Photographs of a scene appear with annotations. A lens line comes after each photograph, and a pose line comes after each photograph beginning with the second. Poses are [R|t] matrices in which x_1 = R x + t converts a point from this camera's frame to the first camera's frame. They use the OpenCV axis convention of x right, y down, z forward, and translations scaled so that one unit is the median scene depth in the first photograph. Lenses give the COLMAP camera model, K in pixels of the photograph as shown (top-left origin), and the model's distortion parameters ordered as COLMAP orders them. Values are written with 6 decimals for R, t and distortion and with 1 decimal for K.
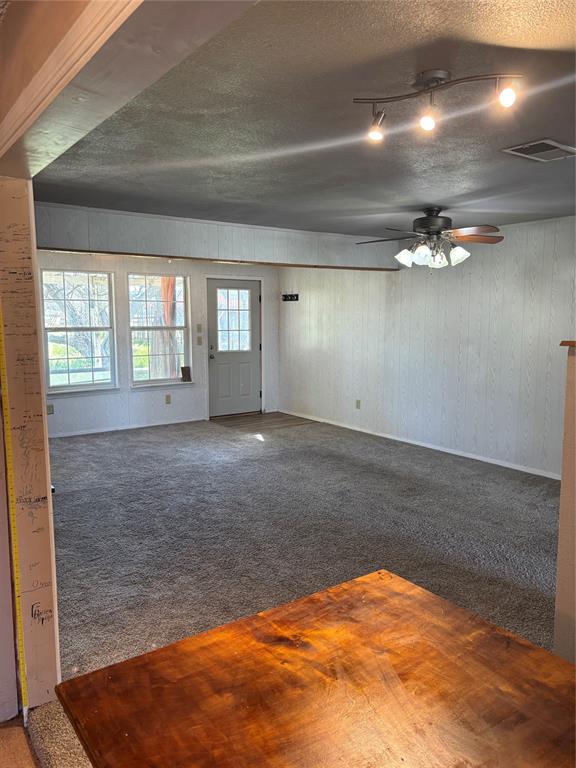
lens RADIAL K [[583.6, 0, 285.4], [0, 583.6, 391.3], [0, 0, 1]] dist [0.062730, -0.068089]
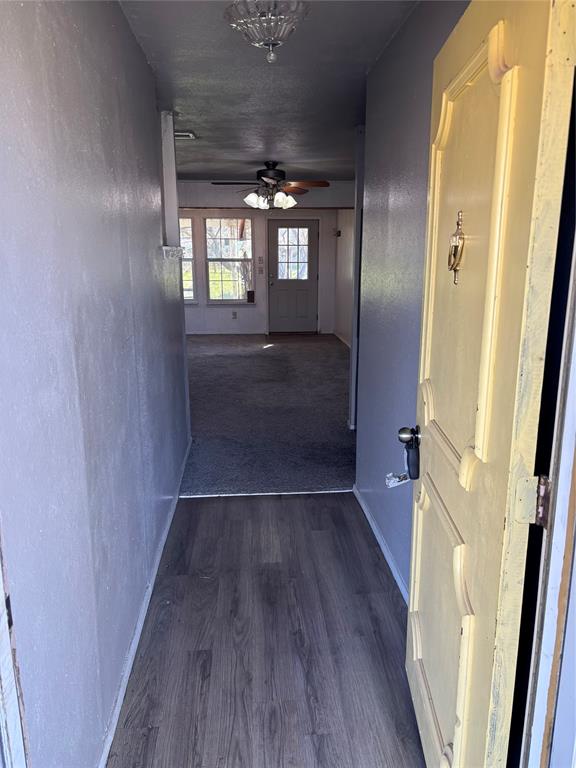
lens RADIAL K [[583.6, 0, 286.2], [0, 583.6, 382.2], [0, 0, 1]] dist [0.062730, -0.068089]
pose [[0.852133, 0.113453, -0.510880, 0.580870], [-0.069293, 0.992083, 0.104737, 0.017533], [0.518718, -0.053849, 0.853248, -0.064859]]
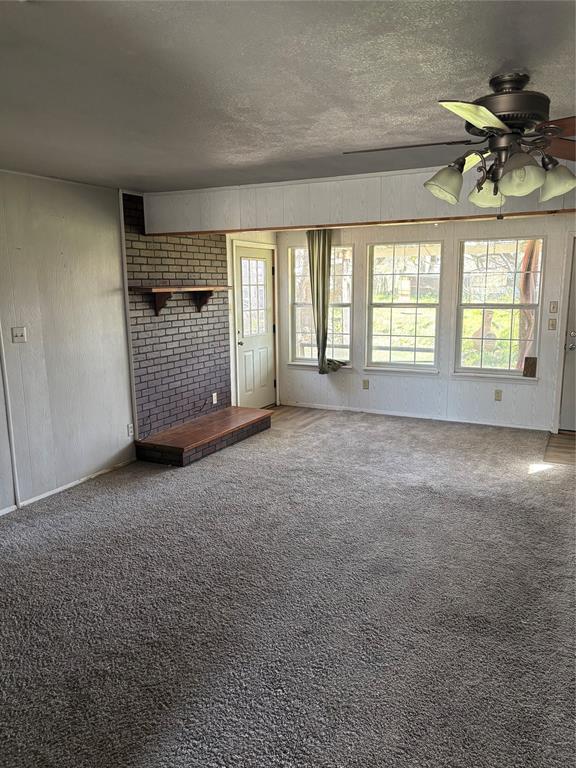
lens RADIAL K [[583.6, 0, 287.4], [0, 583.6, 379.6], [0, 0, 1]] dist [0.062730, -0.068089]
pose [[0.456133, 0.137325, -0.879253, 0.368433], [-0.113921, 0.988904, 0.095352, -0.050985], [0.882590, 0.056672, 0.466715, 0.368551]]
